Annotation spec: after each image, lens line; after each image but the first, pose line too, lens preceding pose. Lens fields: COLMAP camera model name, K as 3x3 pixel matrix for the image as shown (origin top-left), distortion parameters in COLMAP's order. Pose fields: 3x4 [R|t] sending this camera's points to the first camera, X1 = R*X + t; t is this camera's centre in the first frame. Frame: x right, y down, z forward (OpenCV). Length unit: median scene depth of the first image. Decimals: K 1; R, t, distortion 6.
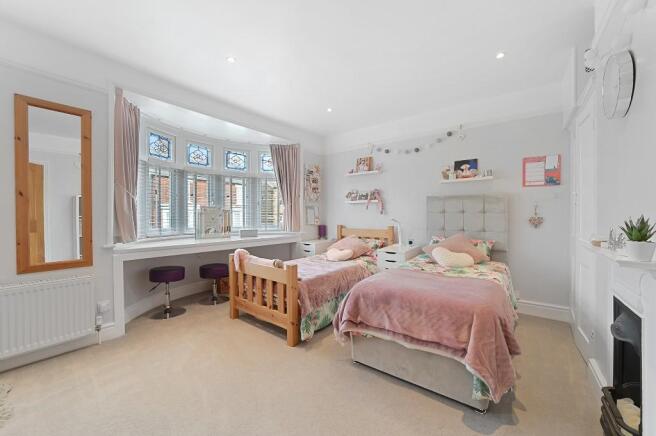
lens RADIAL K [[257.7, 0, 328.0], [0, 257.7, 218.0], [0, 0, 1]] dist [-0.032892, 0.009869]
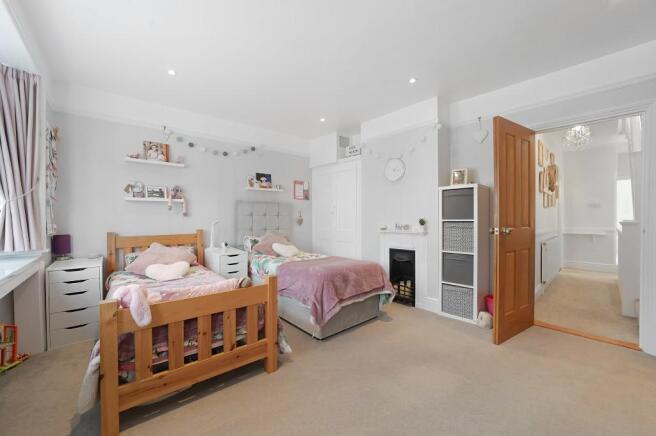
lens RADIAL K [[257.7, 0, 328.0], [0, 257.7, 218.0], [0, 0, 1]] dist [-0.032892, 0.009869]
pose [[0.178732, -0.002999, 0.983893, -0.637965], [0.010213, 0.999947, 0.001193, -0.006111], [-0.983845, 0.009835, 0.178753, 0.449904]]
